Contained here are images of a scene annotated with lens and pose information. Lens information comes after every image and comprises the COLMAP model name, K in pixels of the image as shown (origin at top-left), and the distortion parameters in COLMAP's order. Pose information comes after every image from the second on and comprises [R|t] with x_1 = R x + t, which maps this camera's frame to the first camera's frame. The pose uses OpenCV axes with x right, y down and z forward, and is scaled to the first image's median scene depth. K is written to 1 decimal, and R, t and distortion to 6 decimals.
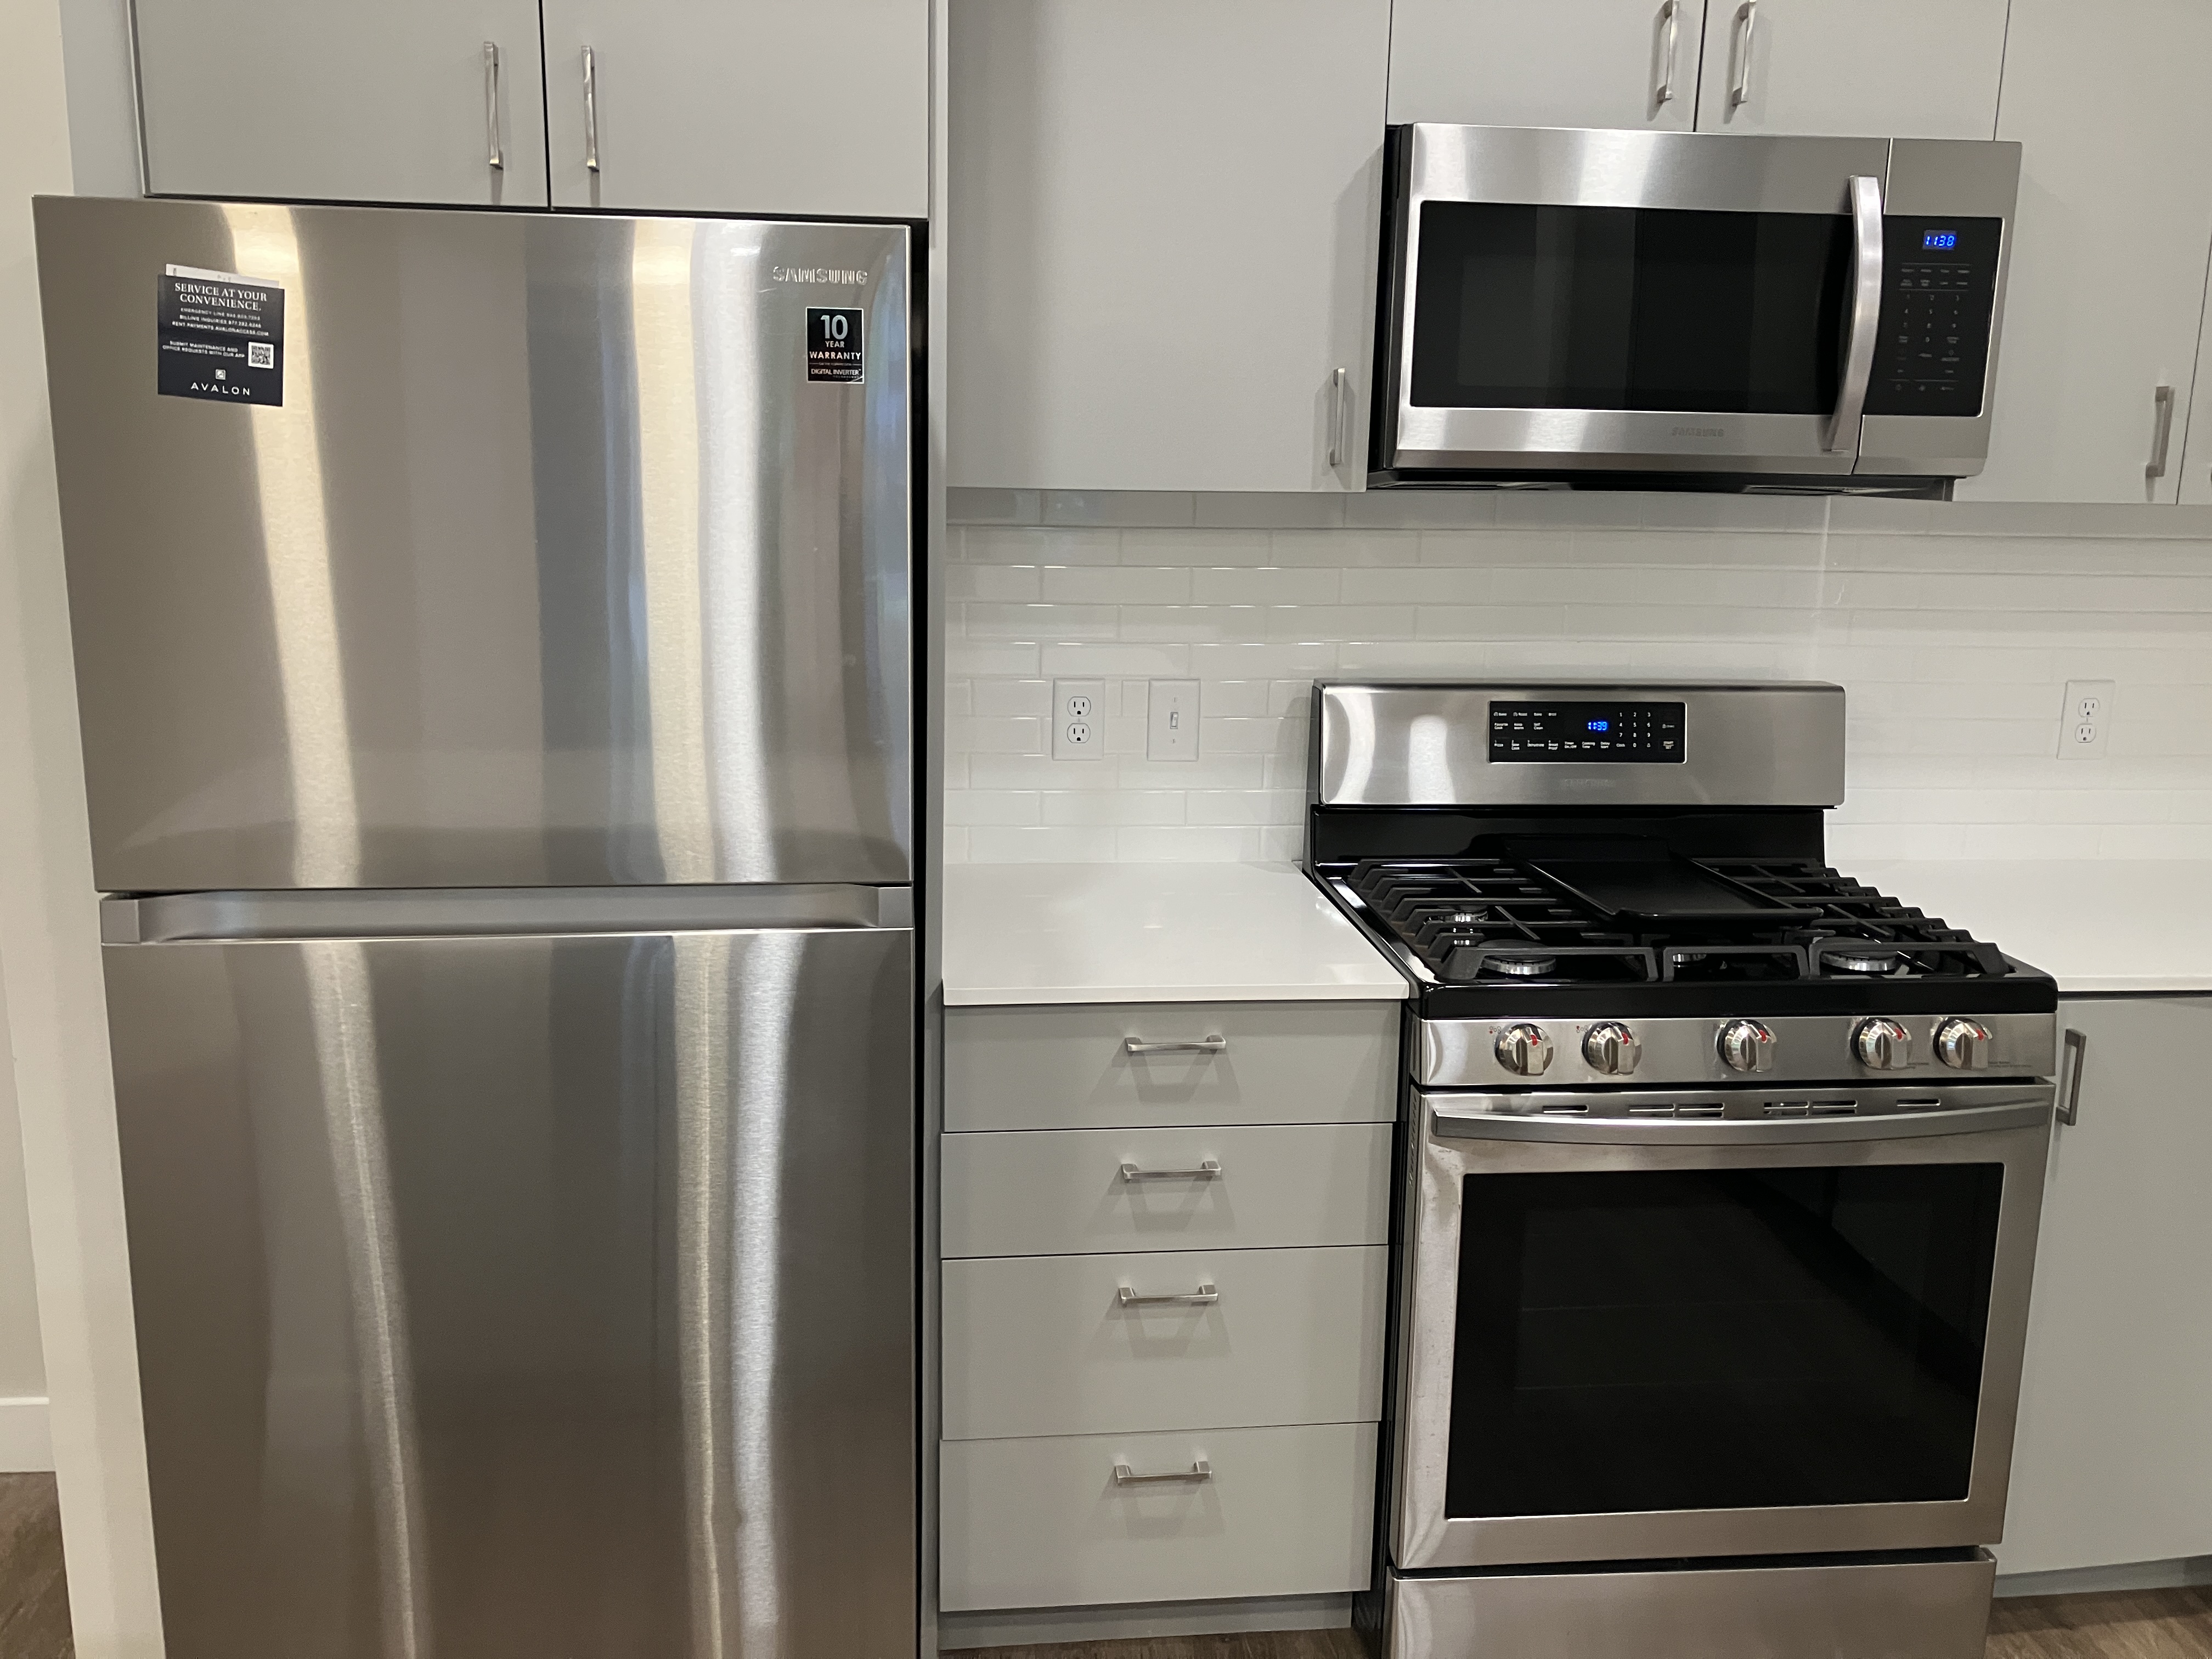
lens RADIAL K [[1766.0, 0, 1085.0], [0, 1766.0, 835.4], [0, 0, 1]] dist [0.014908, -0.037641]
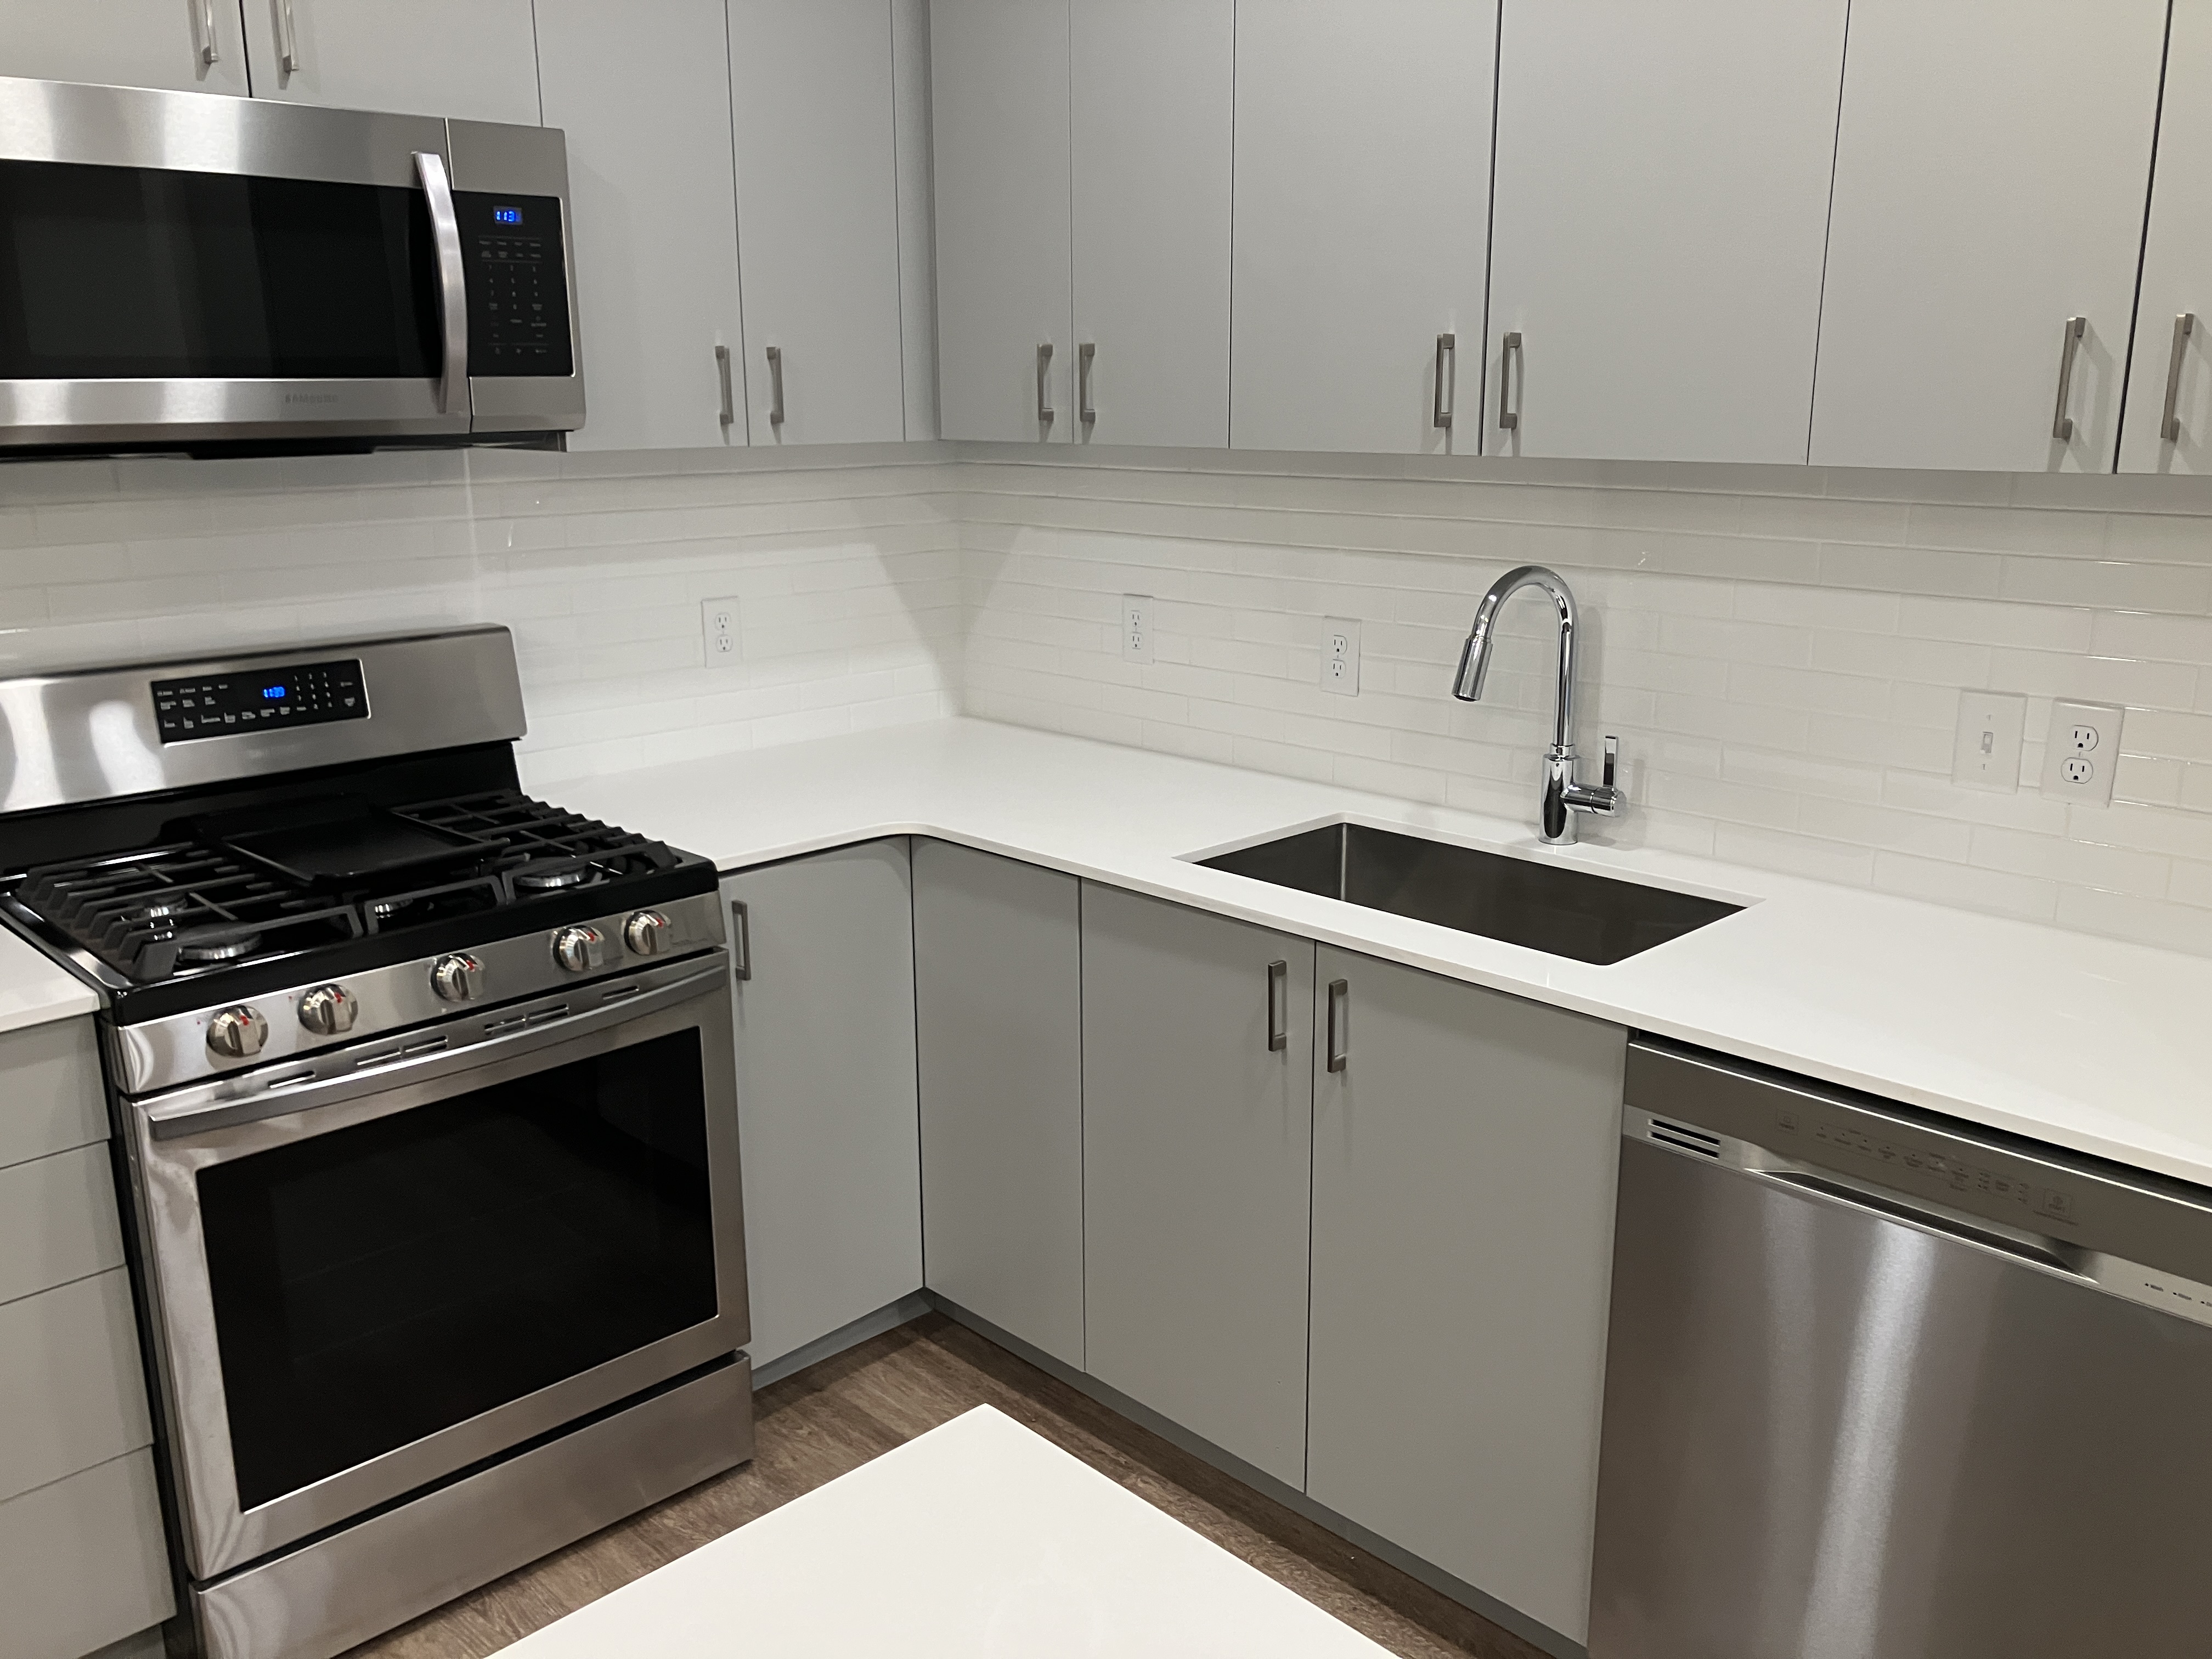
lens RADIAL K [[1766.0, 0, 1069.7], [0, 1766.0, 820.1], [0, 0, 1]] dist [0.014908, -0.037641]
pose [[0.780452, -0.171197, 0.601320, 0.033368], [0.151477, 0.984902, 0.083802, -0.007783], [-0.606588, 0.025683, 0.794601, -0.069685]]
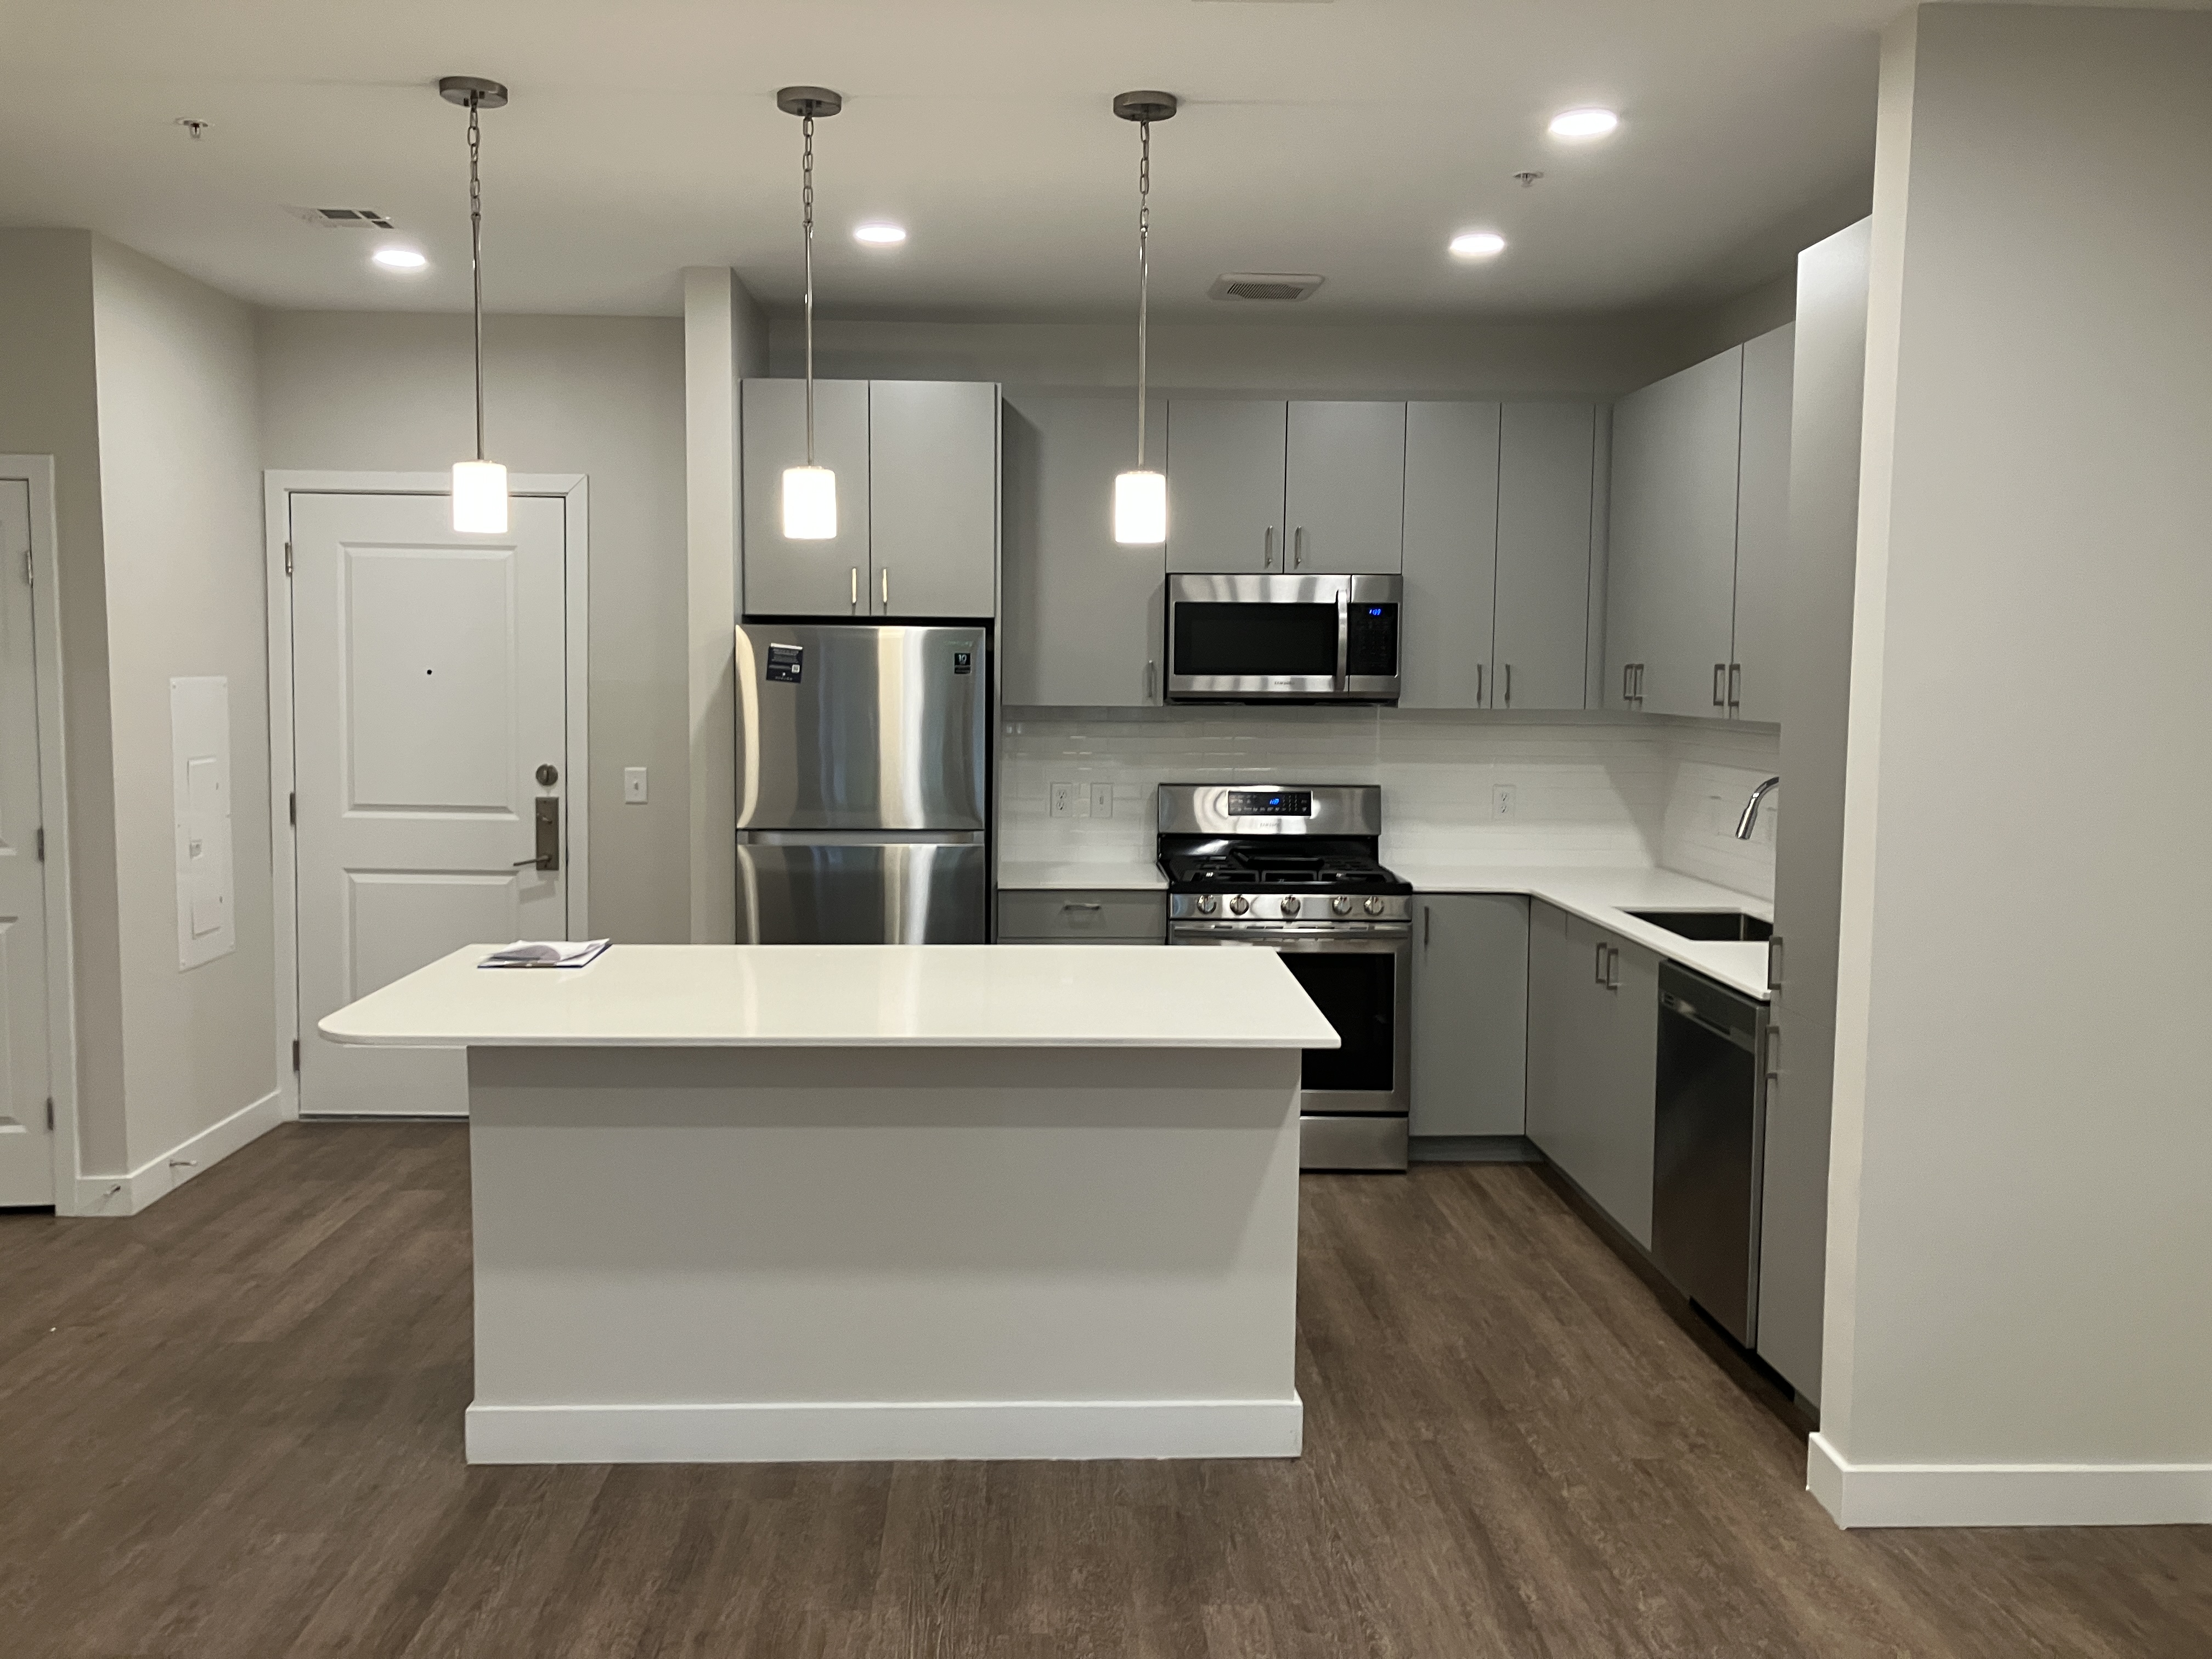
lens RADIAL K [[1766.0, 0, 1094.5], [0, 1766.0, 841.3], [0, 0, 1]] dist [0.014908, -0.037641]
pose [[0.998103, -0.001036, -0.061555, 0.223555], [-0.006158, 0.993164, -0.116565, 0.316896], [0.061255, 0.116723, 0.991274, -1.610772]]
